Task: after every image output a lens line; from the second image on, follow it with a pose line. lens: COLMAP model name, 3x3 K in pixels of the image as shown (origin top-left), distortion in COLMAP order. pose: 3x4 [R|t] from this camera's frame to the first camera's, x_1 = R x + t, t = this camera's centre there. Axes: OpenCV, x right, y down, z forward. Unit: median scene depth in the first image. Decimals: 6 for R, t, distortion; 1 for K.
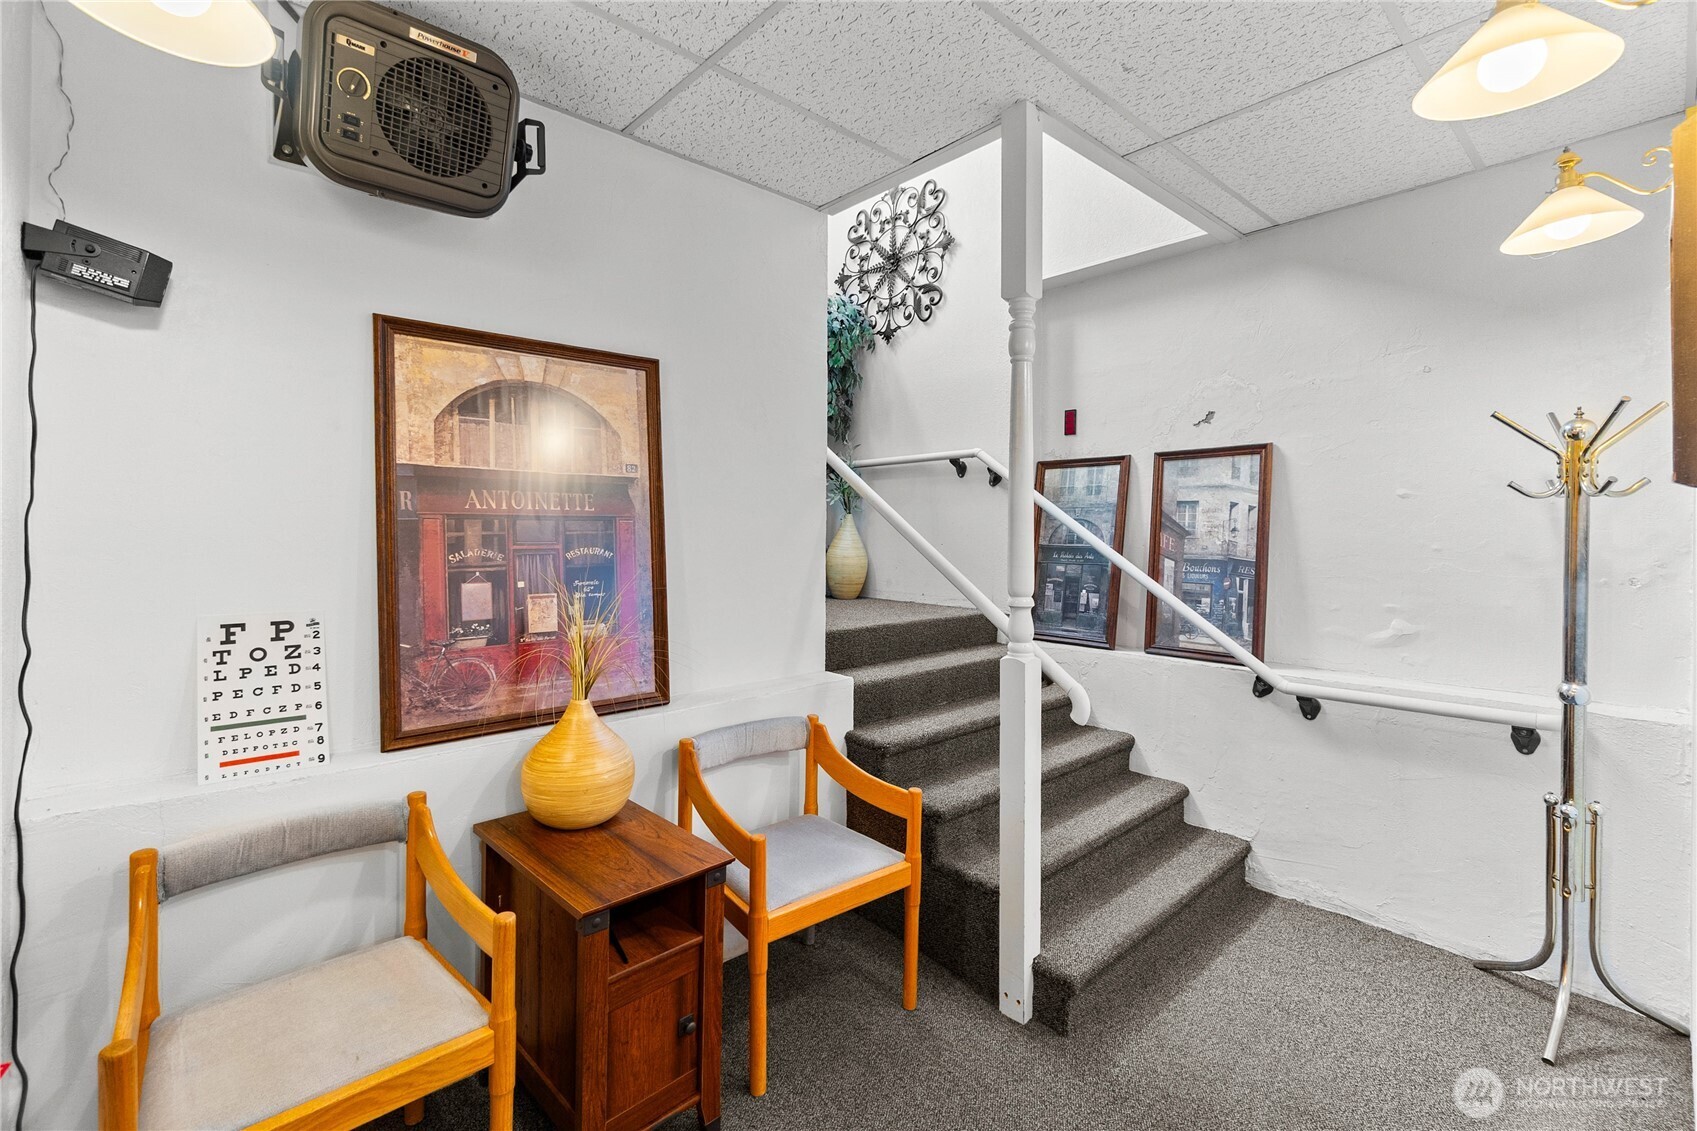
lens RADIAL K [[743.7, 0, 838.5], [0, 743.7, 537.0], [0, 0, 1]] dist [-0.008109, 0.001674]
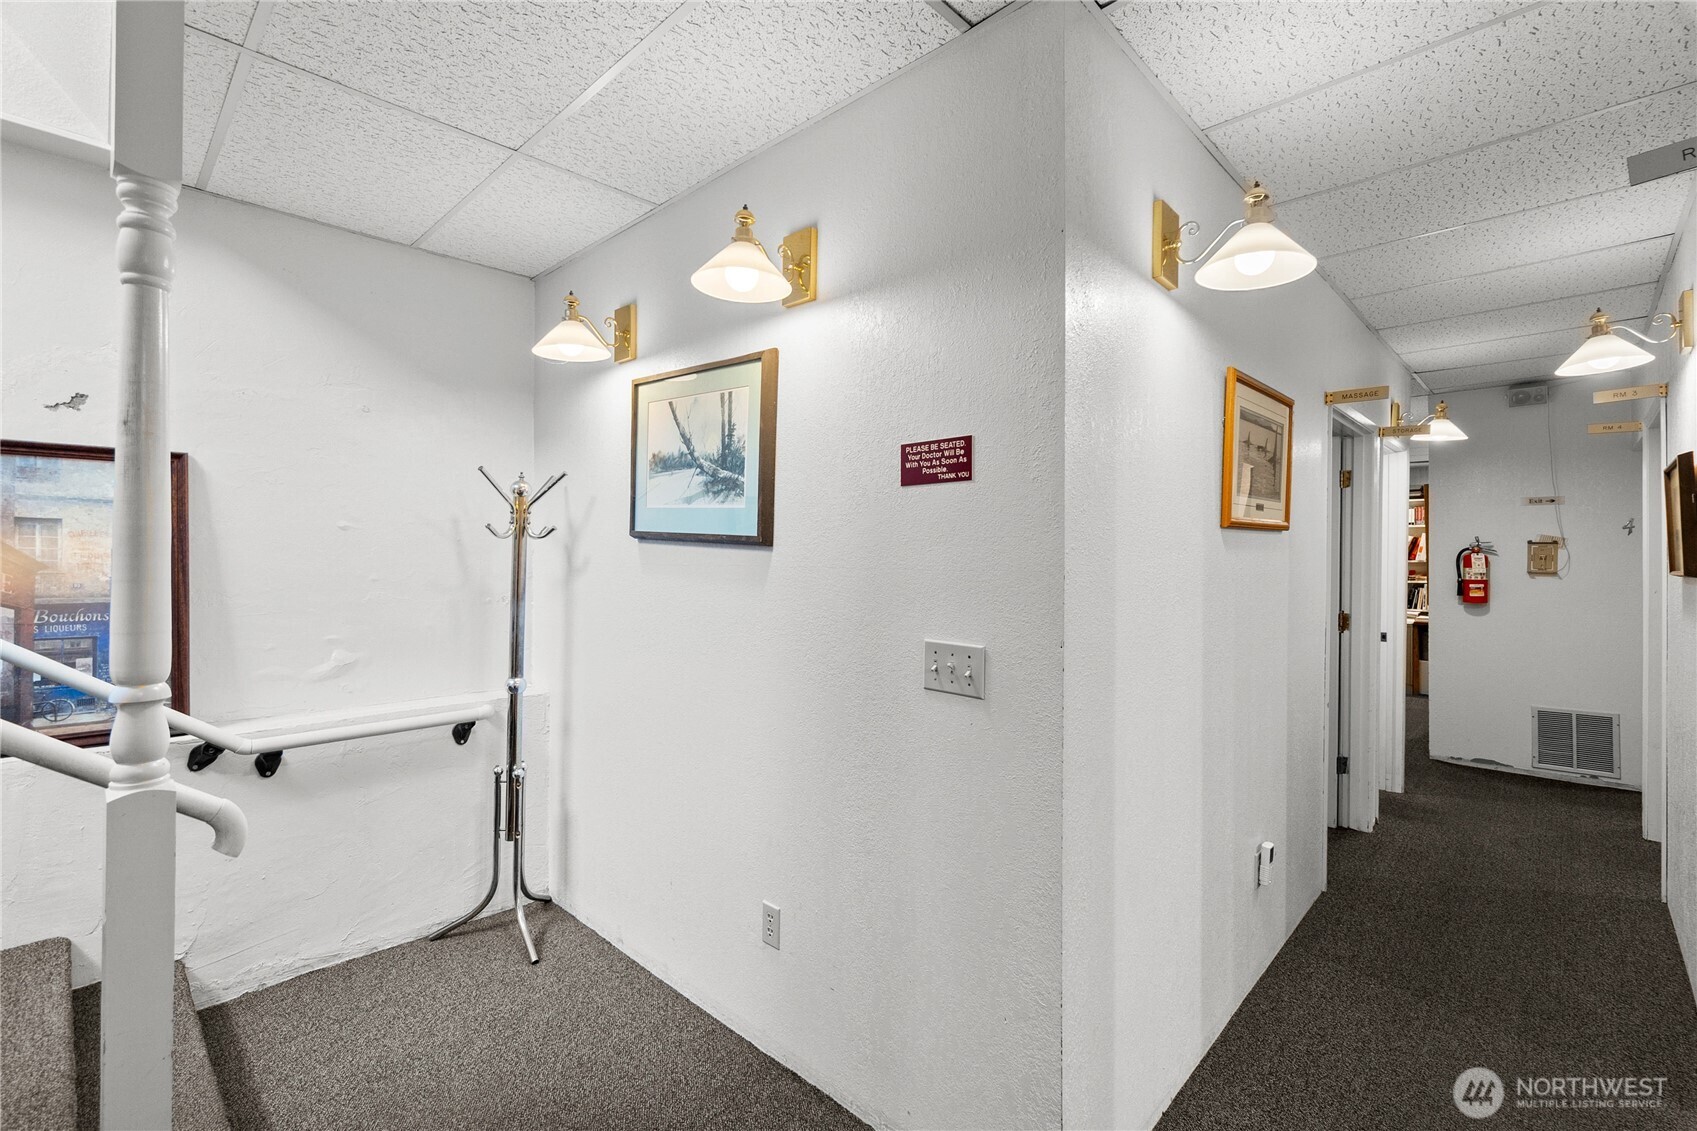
lens RADIAL K [[743.7, 0, 849.3], [0, 743.7, 553.8], [0, 0, 1]] dist [-0.008109, 0.001674]
pose [[-0.062034, 0.004683, 0.998063, -0.309028], [0.001952, 0.999988, -0.004571, -0.014674], [-0.998072, 0.001665, -0.062042, 0.387521]]
